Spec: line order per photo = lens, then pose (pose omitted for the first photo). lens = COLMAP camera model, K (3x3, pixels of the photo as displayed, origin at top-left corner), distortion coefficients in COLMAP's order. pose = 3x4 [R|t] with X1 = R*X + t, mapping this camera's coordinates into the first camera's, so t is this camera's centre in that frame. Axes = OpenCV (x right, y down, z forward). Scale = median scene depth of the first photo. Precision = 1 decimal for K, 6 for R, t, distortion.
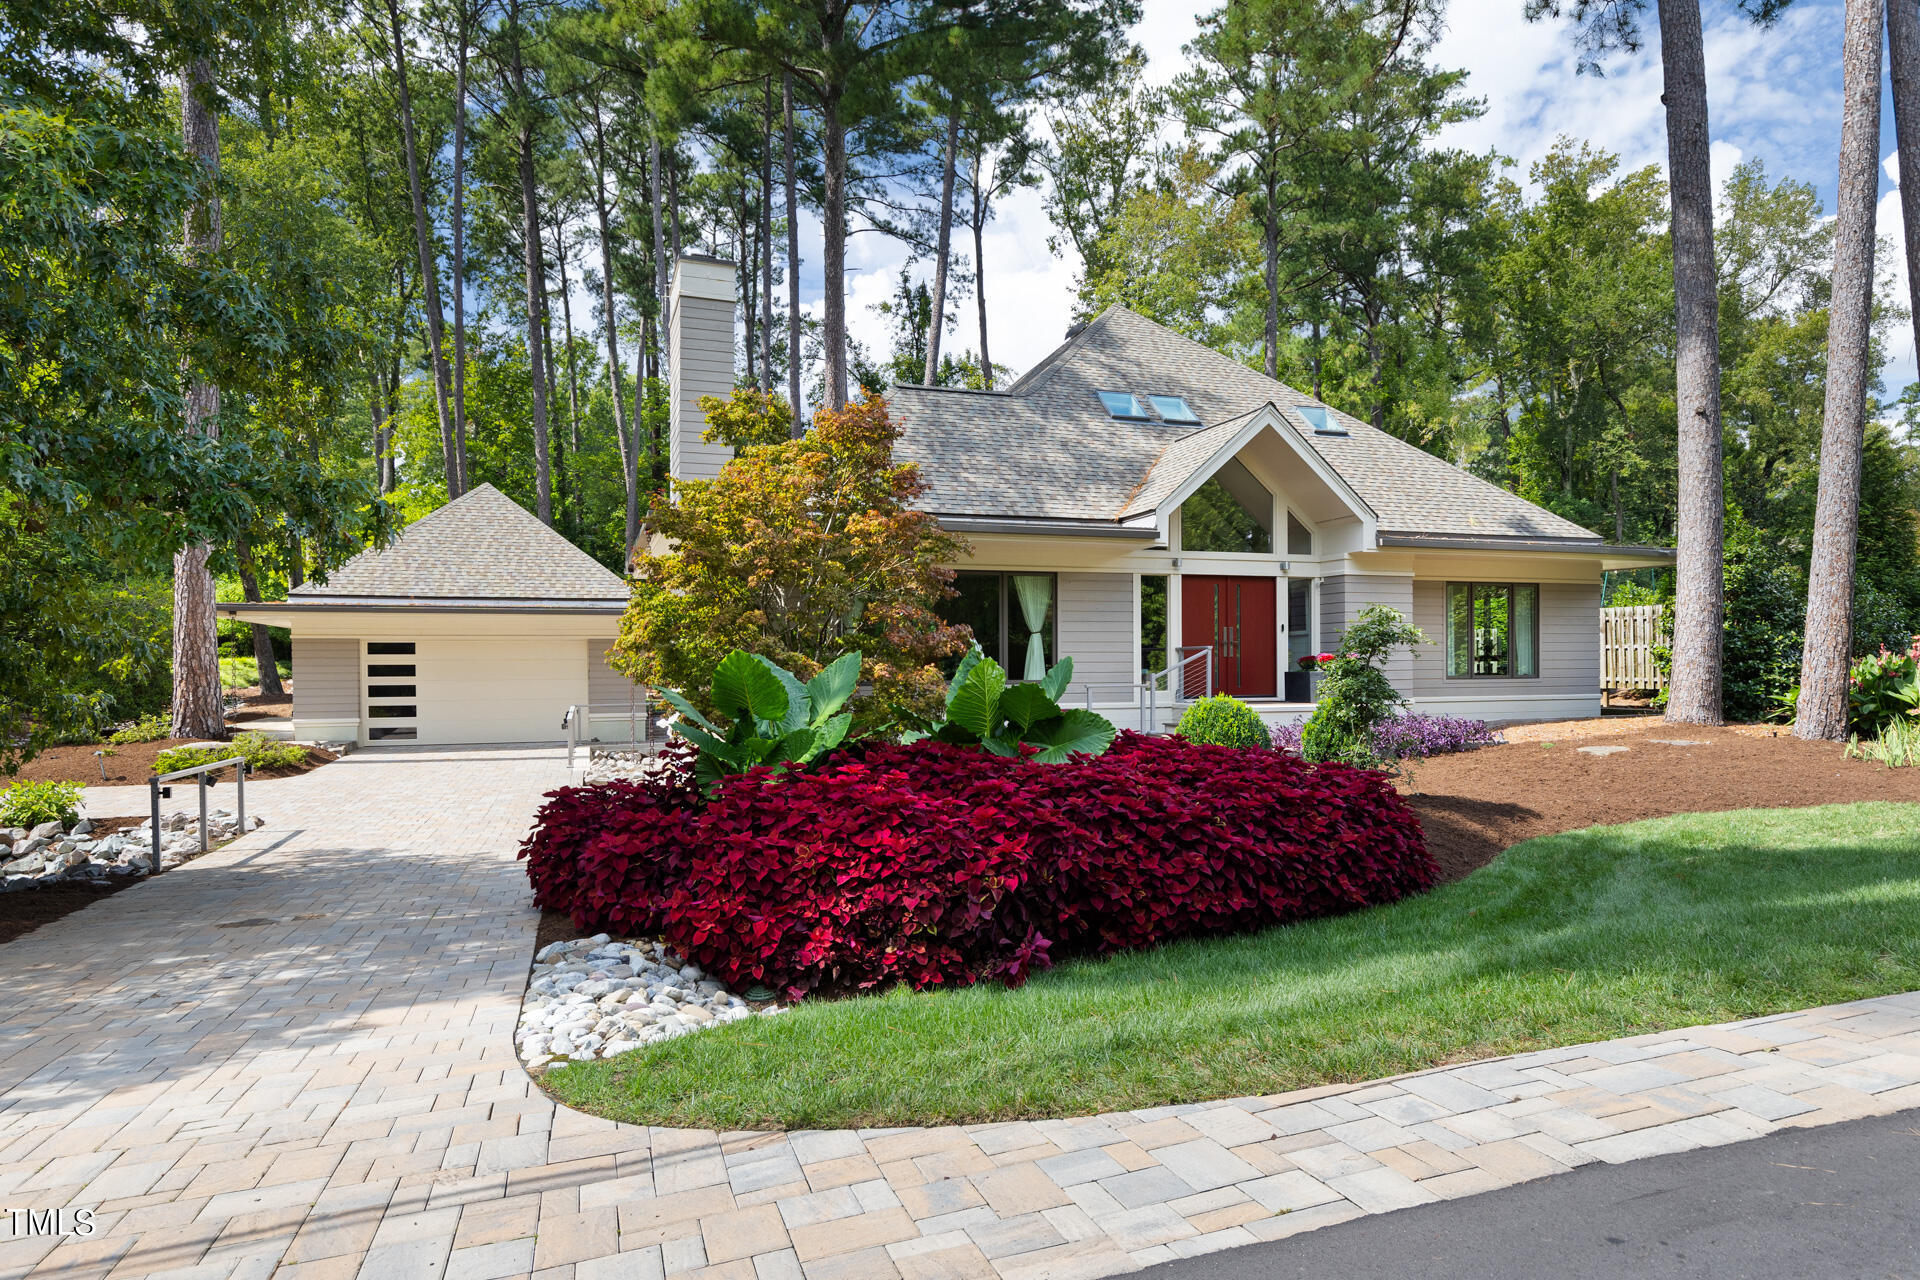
lens RADIAL K [[1027.1, 0, 953.3], [0, 1027.1, 696.5], [0, 0, 1]] dist [0.002744, -0.000308]
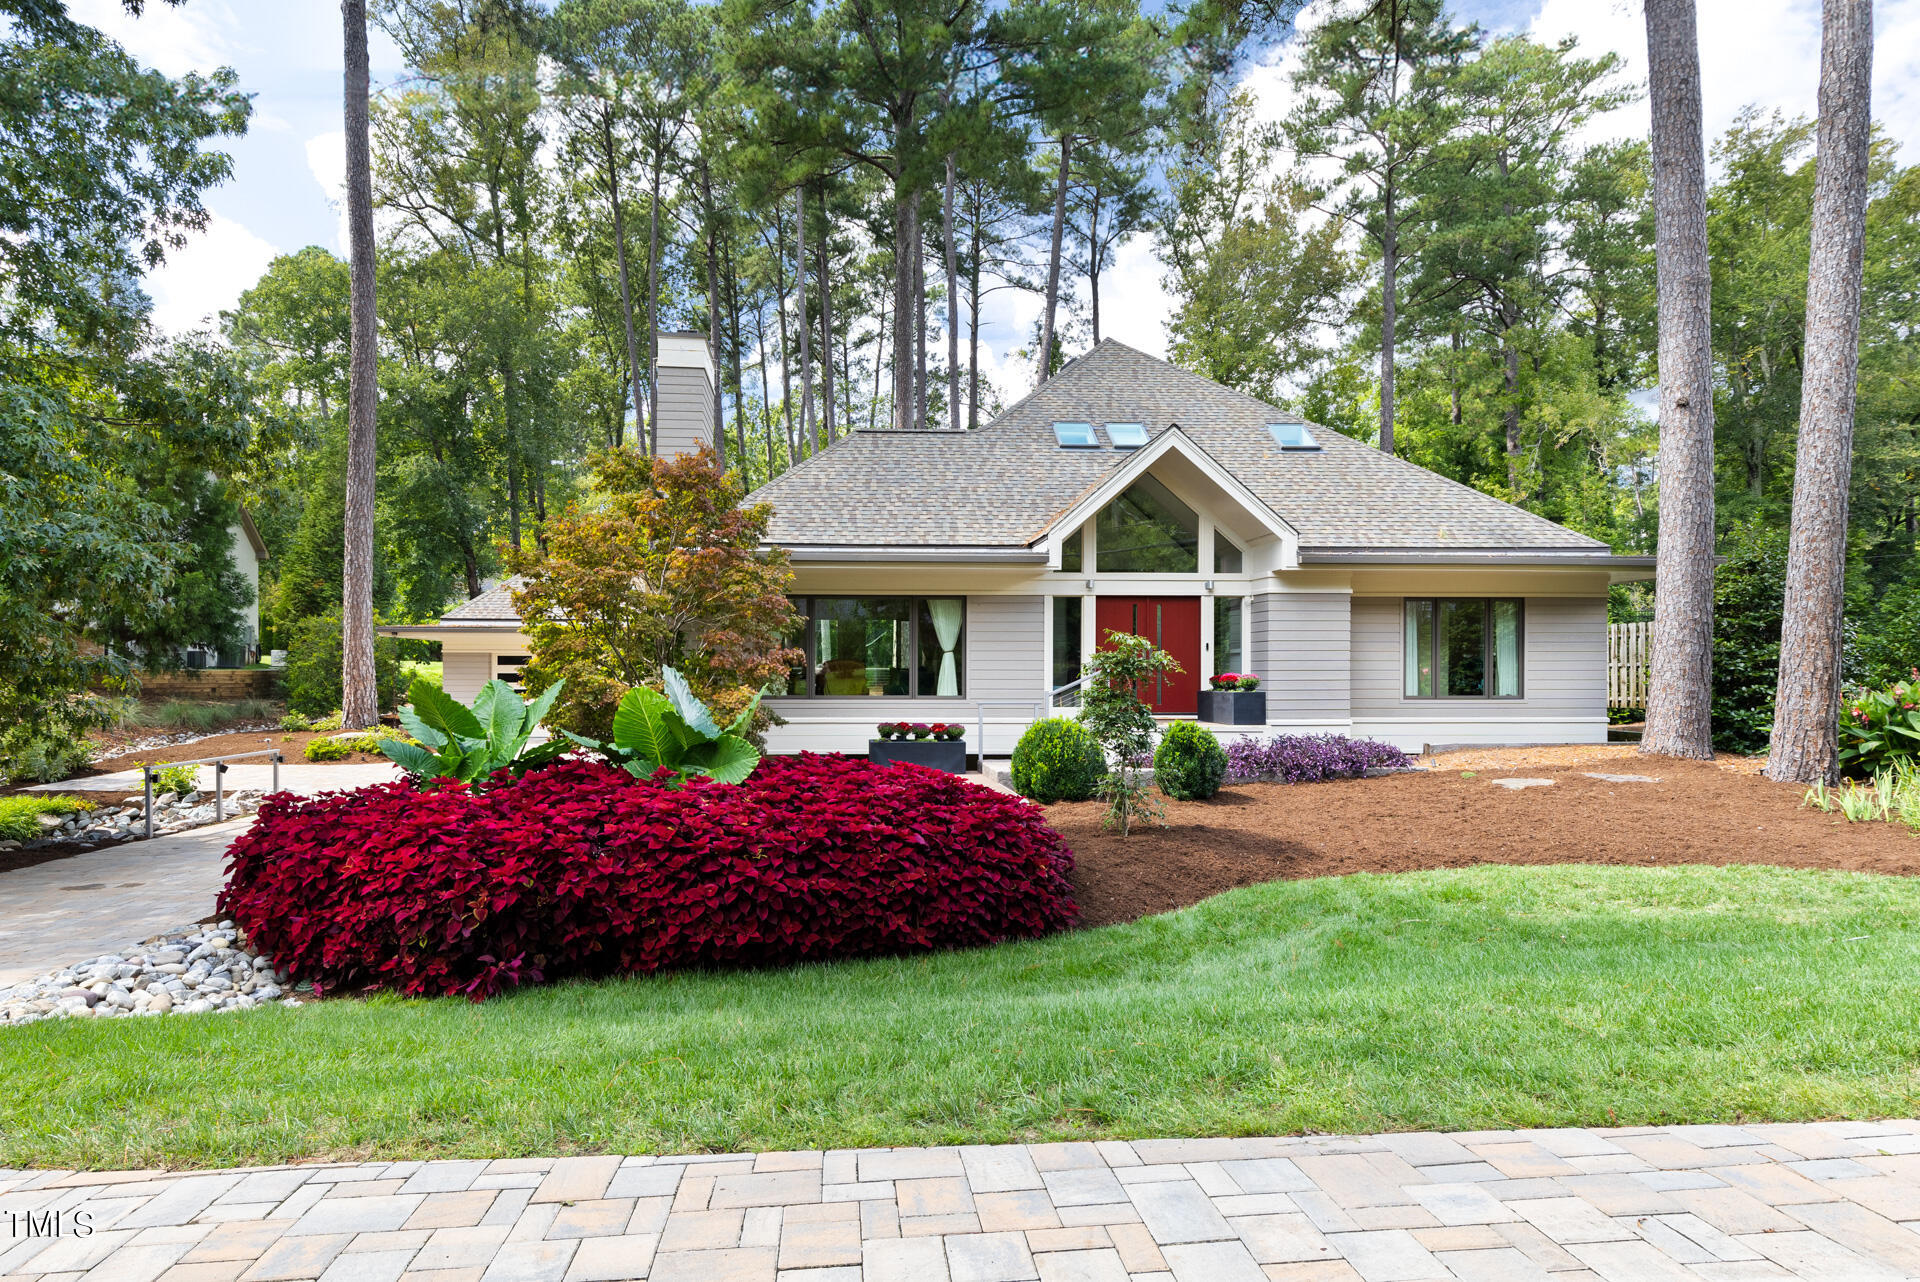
lens RADIAL K [[895.4, 0, 959.8], [0, 895.4, 683.9], [0, 0, 1]] dist [0.008359, -0.001429]
pose [[0.965835, 0.011732, -0.258893, 0.268465], [-0.014236, 0.999868, -0.007797, -0.016728], [0.258768, 0.011216, 0.965874, 0.076372]]
